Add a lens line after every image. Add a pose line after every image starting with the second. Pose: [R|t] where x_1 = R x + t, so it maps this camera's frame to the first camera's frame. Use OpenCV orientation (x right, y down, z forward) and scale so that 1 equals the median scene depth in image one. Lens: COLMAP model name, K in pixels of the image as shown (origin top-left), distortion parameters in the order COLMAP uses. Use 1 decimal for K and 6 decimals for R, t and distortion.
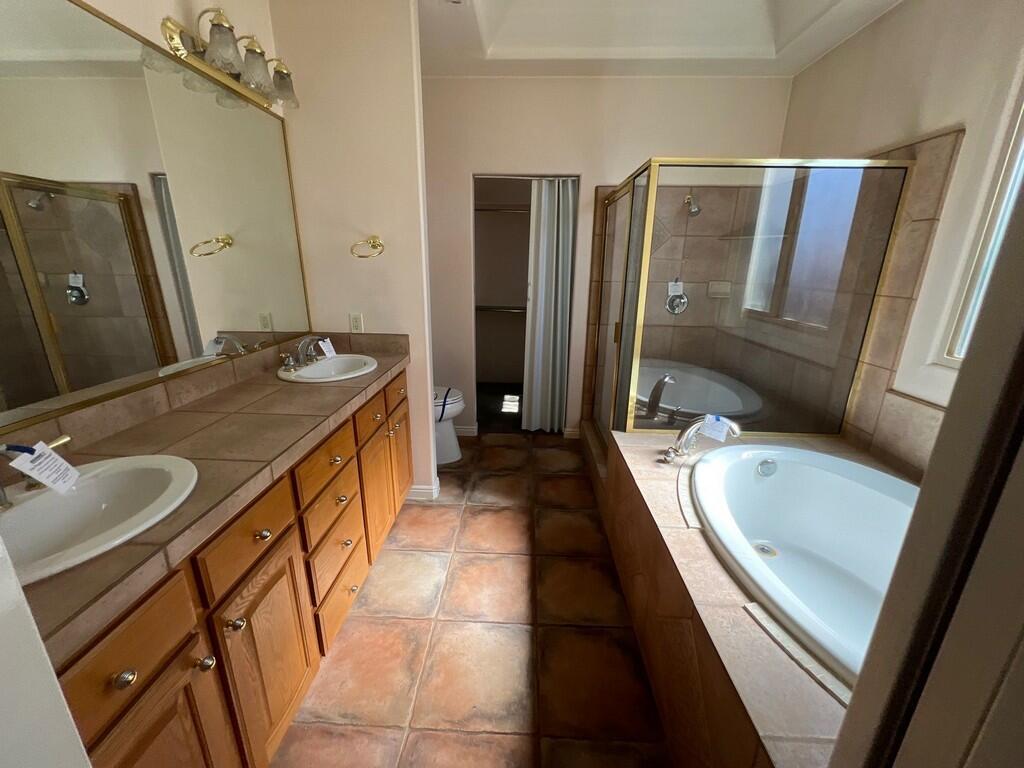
lens RADIAL K [[418.7, 0, 513.4], [0, 418.7, 384.2], [0, 0, 1]] dist [0.003525, 0.000080]
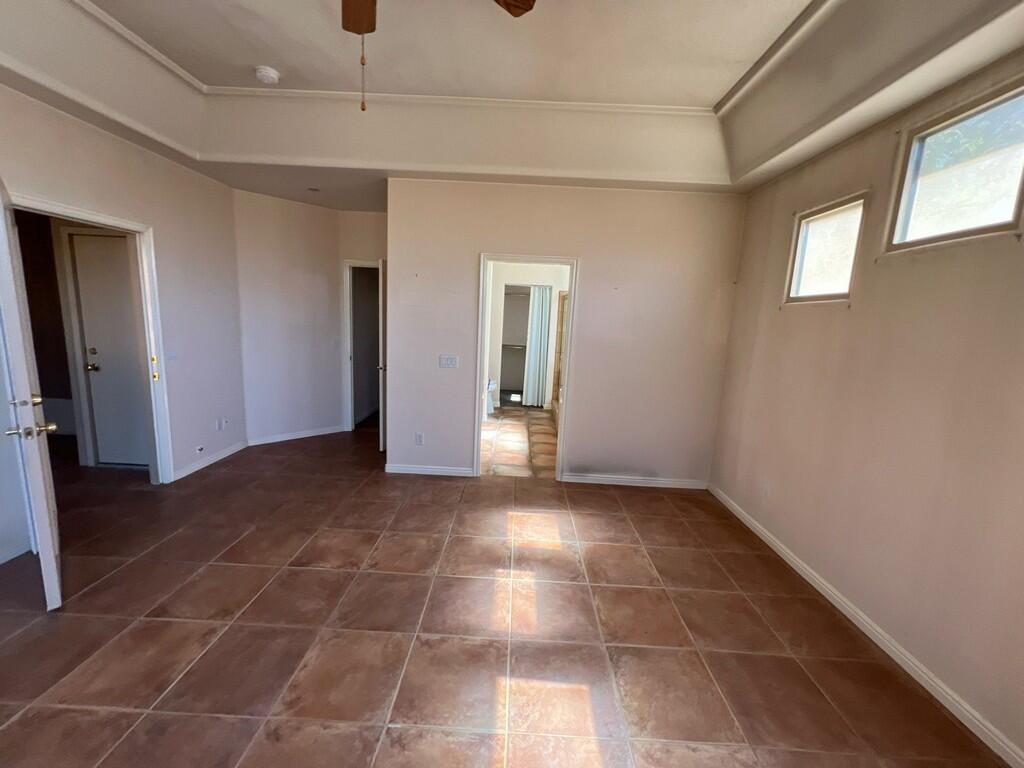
lens RADIAL K [[418.7, 0, 508.7], [0, 418.7, 387.5], [0, 0, 1]] dist [0.003525, 0.000080]
pose [[0.999451, 0.031737, 0.009475, -0.077567], [-0.030356, 0.992165, -0.121190, 0.314124], [-0.013247, 0.120836, 0.992584, -1.132910]]
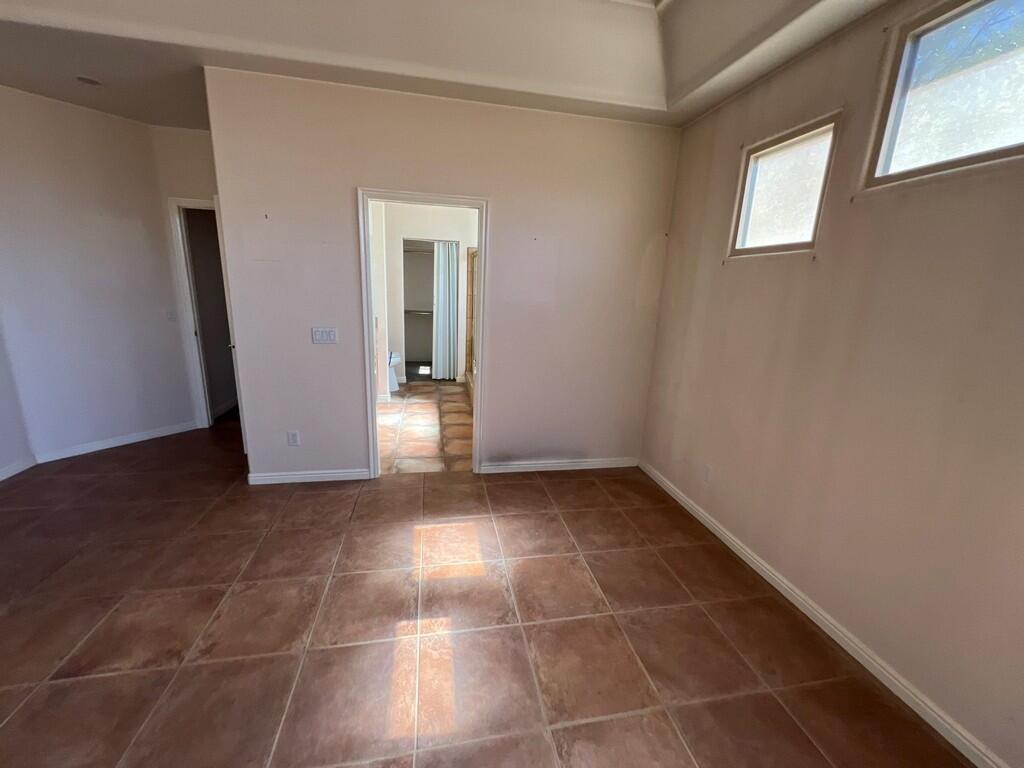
lens RADIAL K [[418.7, 0, 509.5], [0, 418.7, 384.5], [0, 0, 1]] dist [0.003525, 0.000080]
pose [[0.976825, -0.024957, 0.212581, -0.043923], [0.034926, 0.998453, -0.043268, 0.257155], [-0.211172, 0.049689, 0.976185, -0.908522]]
